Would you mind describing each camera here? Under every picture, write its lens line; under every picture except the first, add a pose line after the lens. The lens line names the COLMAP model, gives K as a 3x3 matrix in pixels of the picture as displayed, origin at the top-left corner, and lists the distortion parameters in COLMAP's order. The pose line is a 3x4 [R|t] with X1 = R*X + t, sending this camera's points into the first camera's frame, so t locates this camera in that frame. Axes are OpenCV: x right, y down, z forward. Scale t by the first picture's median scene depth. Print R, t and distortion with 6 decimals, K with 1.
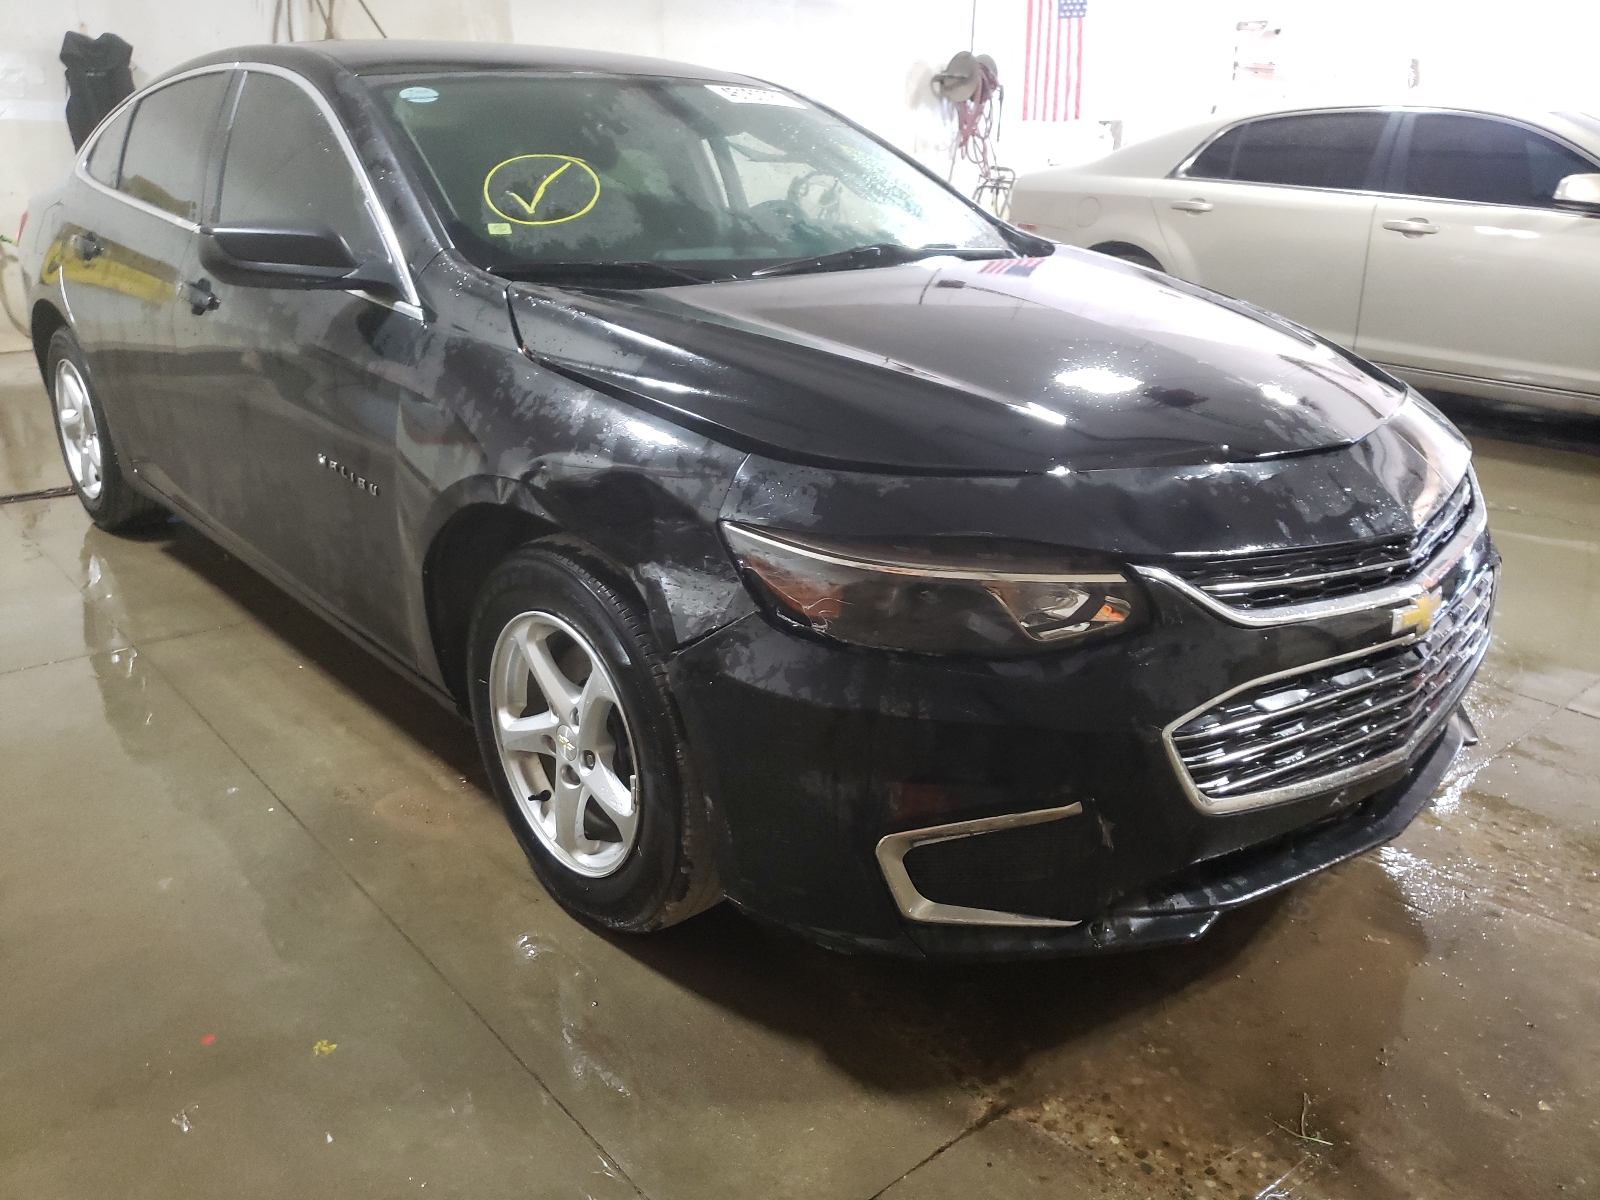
lens RADIAL K [[1237.0, 0, 790.7], [0, 1237.0, 598.9], [0, 0, 1]] dist [0.031351, -0.009484]
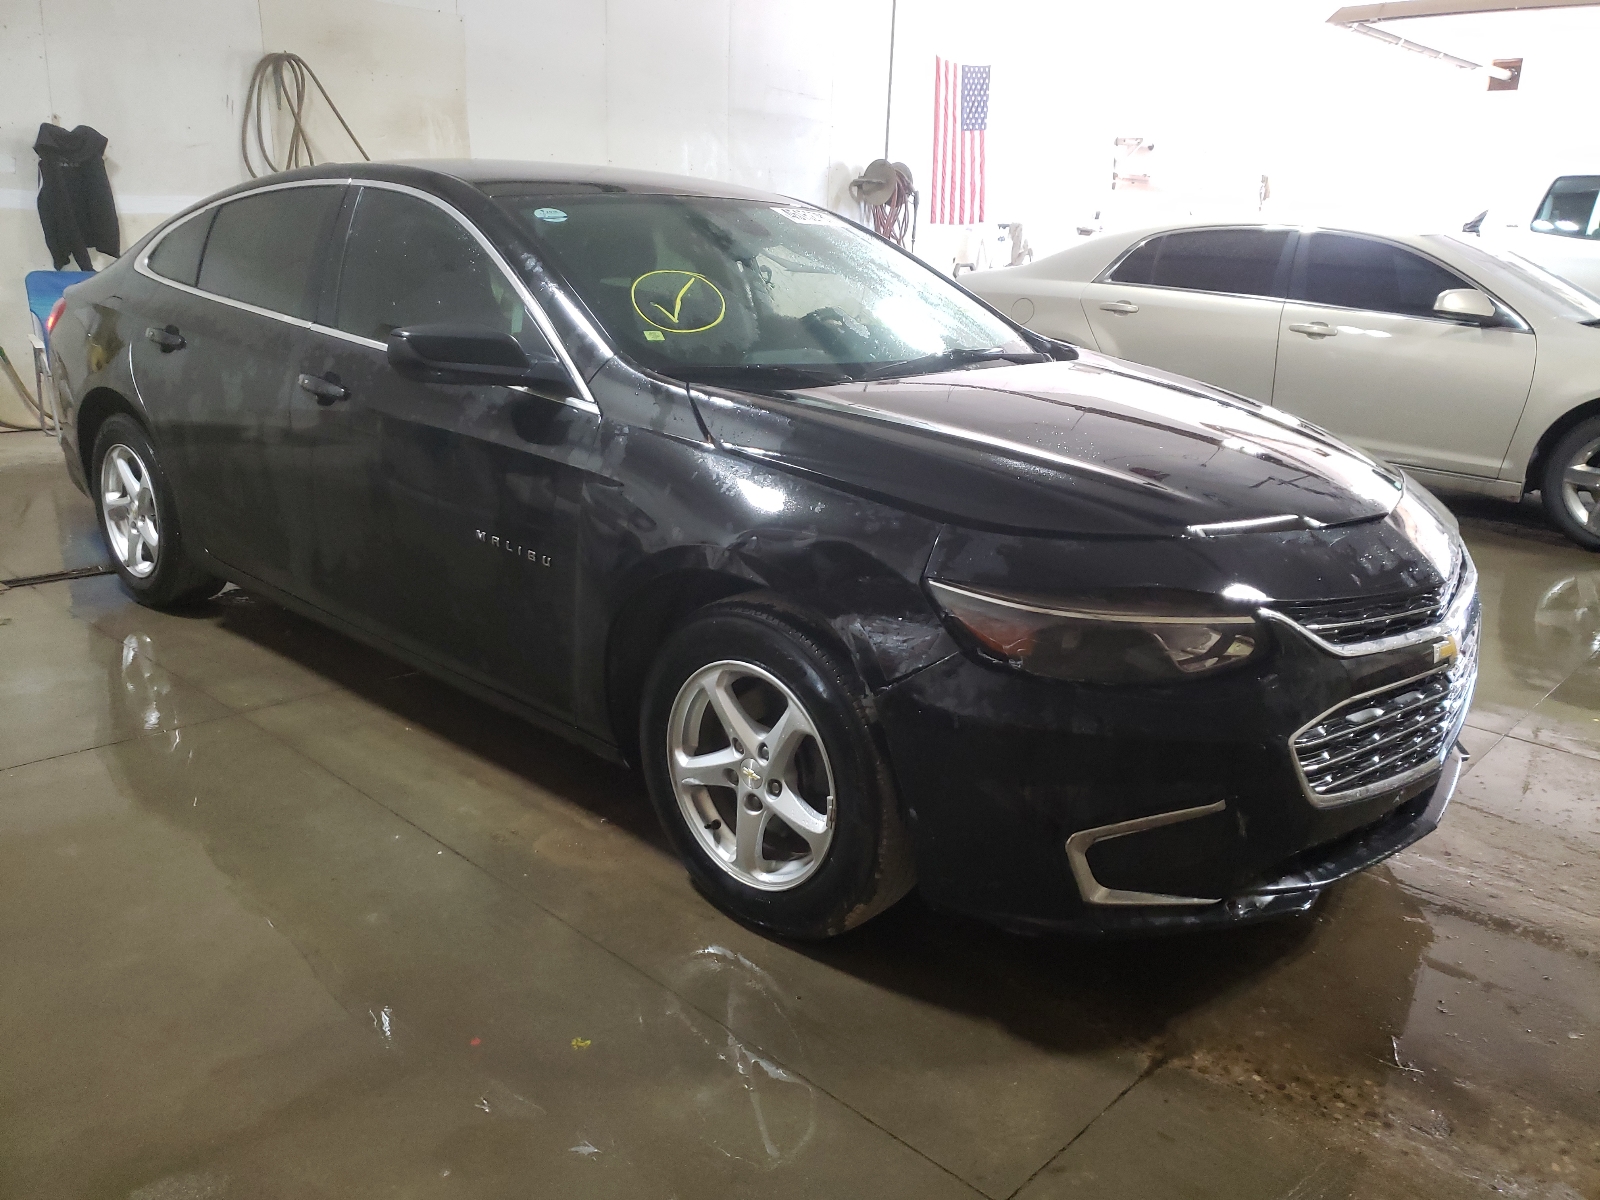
lens RADIAL K [[1237.0, 0, 807.6], [0, 1237.0, 595.6], [0, 0, 1]] dist [0.031351, -0.009484]
pose [[0.993225, -0.013239, 0.115452, -0.263995], [0.020831, 0.997681, -0.064803, 0.025381], [-0.114326, 0.066769, 0.991197, -0.166655]]
